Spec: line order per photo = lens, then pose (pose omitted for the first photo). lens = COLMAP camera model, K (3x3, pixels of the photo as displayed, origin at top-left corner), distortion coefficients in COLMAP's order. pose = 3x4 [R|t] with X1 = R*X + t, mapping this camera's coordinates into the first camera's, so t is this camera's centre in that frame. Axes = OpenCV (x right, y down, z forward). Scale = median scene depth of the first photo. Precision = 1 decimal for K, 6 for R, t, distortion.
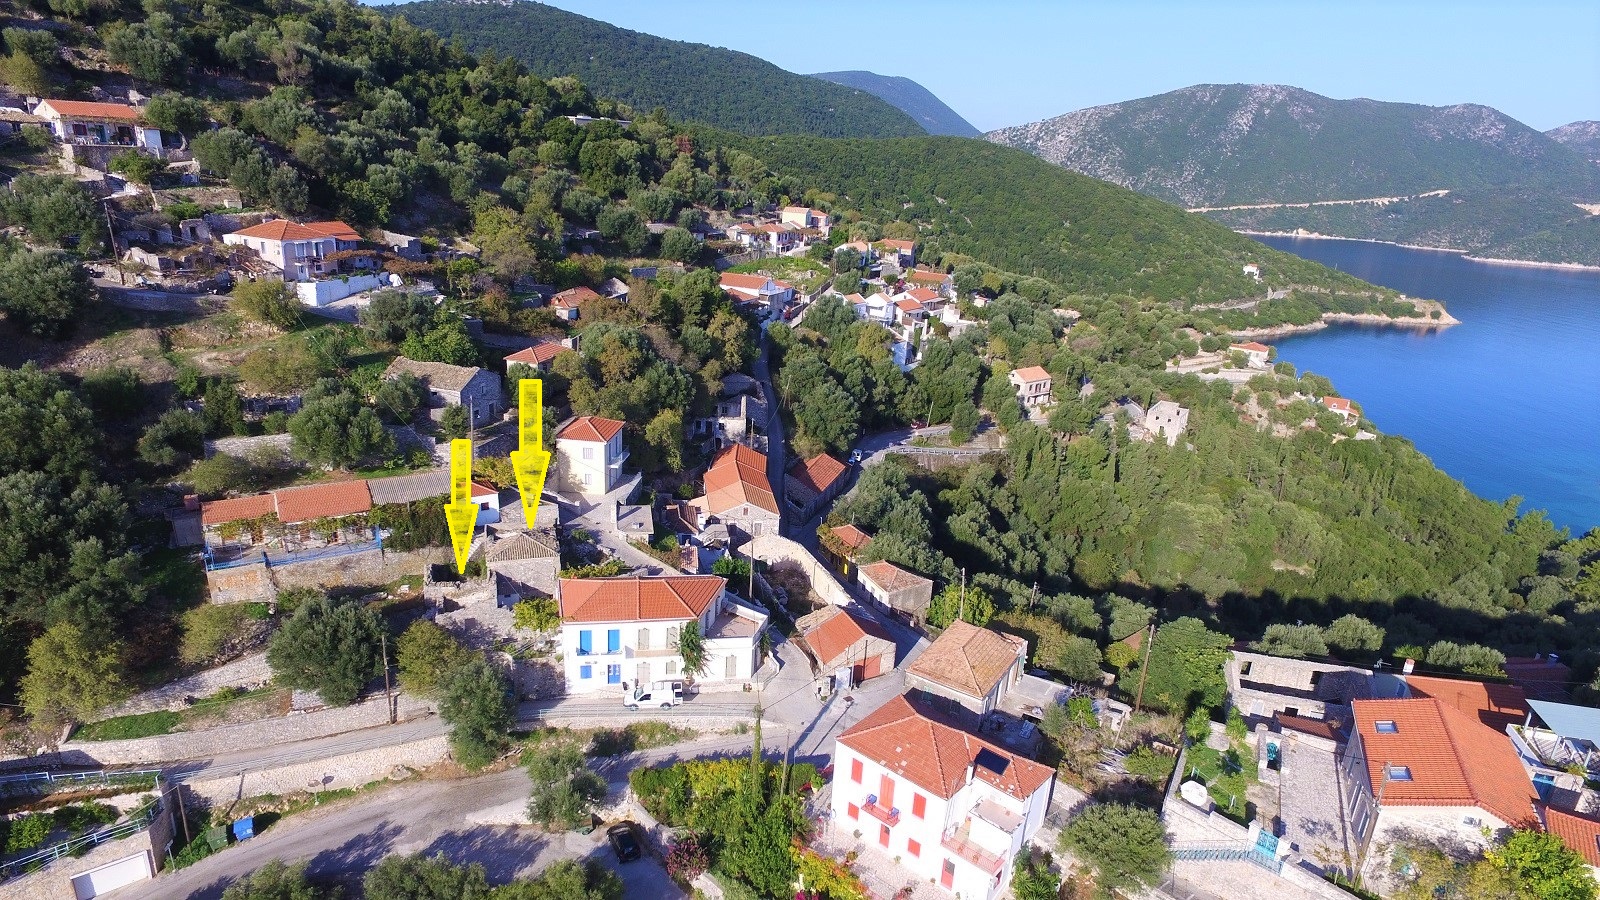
lens RADIAL K [[935.9, 0, 800.0], [0, 935.9, 450.0], [0, 0, 1]] dist [-0.011369, -0.000208]
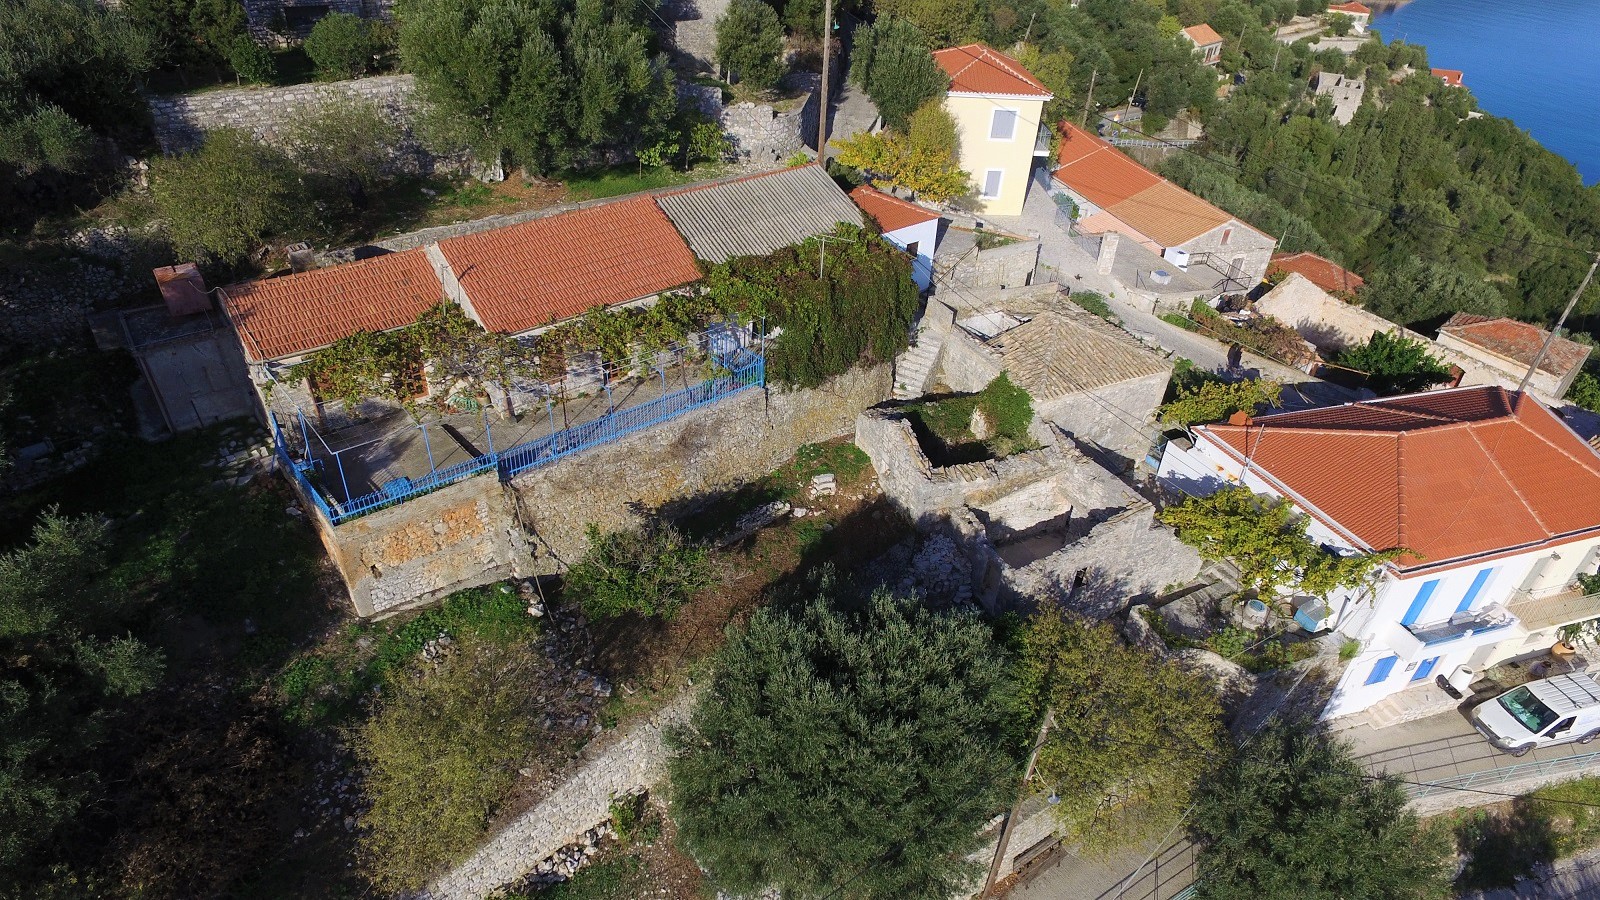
lens RADIAL K [[931.0, 0, 798.3], [0, 931.0, 461.2], [0, 0, 1]] dist [-0.006766, 0.007214]
pose [[0.991713, -0.078358, 0.101812, -0.469725], [0.045054, 0.954257, 0.295574, 0.027031], [-0.120315, -0.288537, 0.949879, 0.641413]]
